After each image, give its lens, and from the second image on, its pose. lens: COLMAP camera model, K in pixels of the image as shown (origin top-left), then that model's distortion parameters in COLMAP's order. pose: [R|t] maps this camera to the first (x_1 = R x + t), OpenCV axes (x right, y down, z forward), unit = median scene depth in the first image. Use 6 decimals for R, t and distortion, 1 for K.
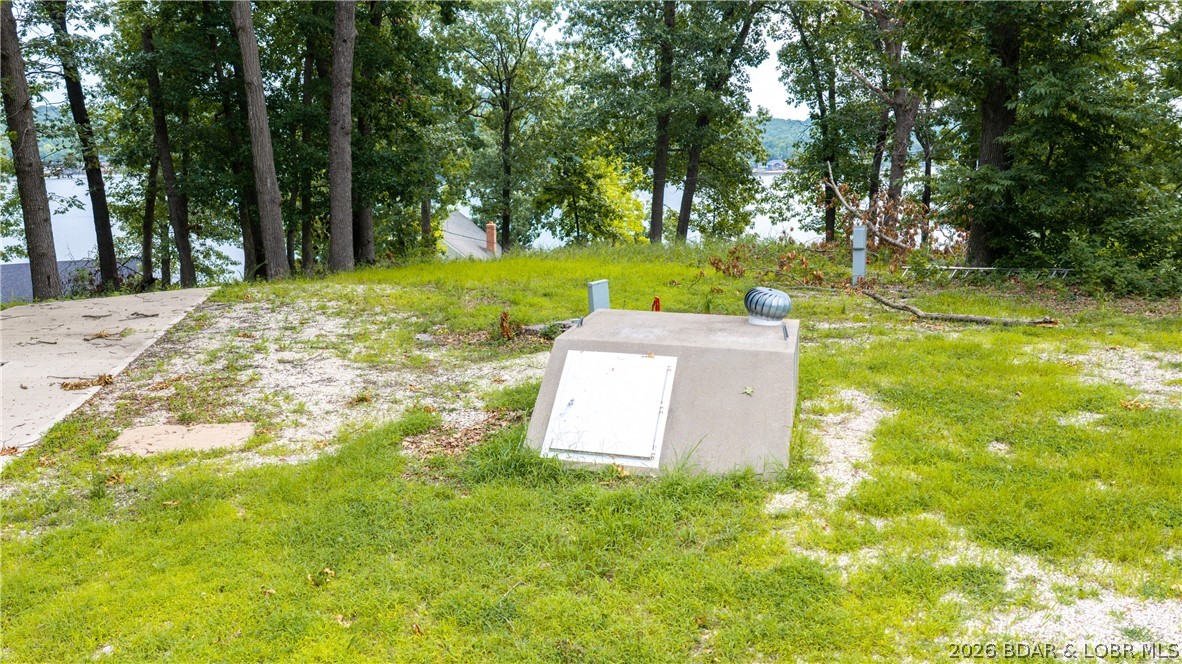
lens RADIAL K [[959.9, 0, 592.1], [0, 959.9, 332.1], [0, 0, 1]] dist [0.004295, -0.005527]
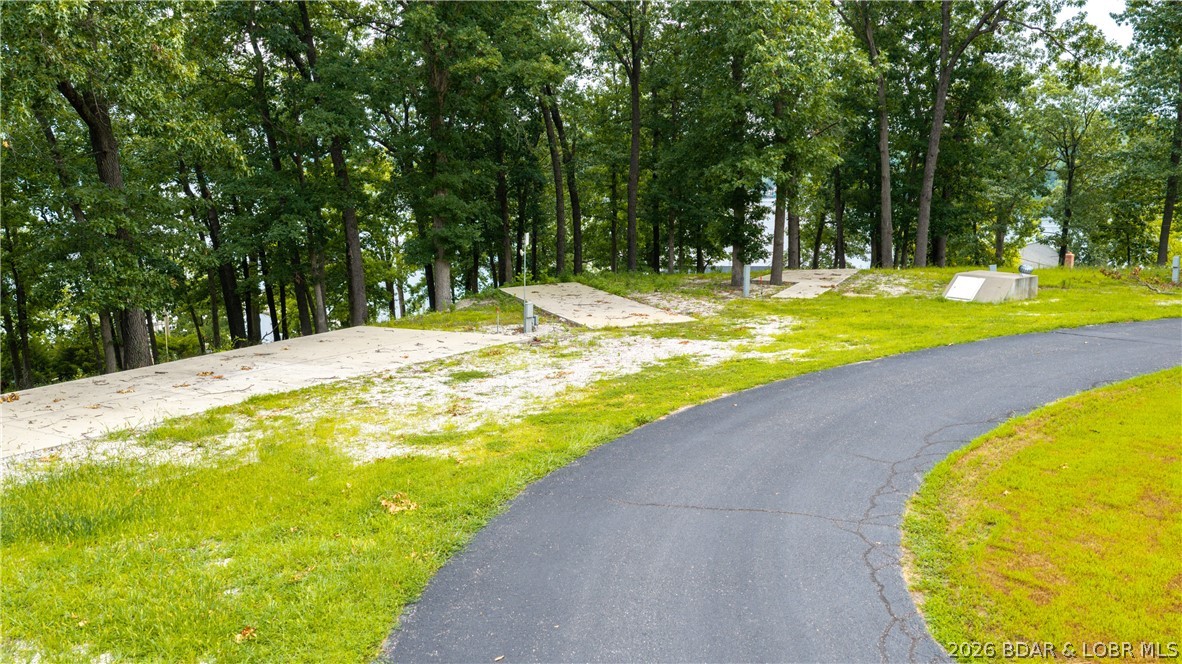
lens RADIAL K [[959.9, 0, 591.6], [0, 959.9, 333.0], [0, 0, 1]] dist [0.004295, -0.005527]
pose [[0.816037, 0.091111, -0.570773, 0.312365], [-0.106318, 0.994310, 0.006716, 0.119773], [0.568137, 0.055203, 0.821081, -0.947919]]
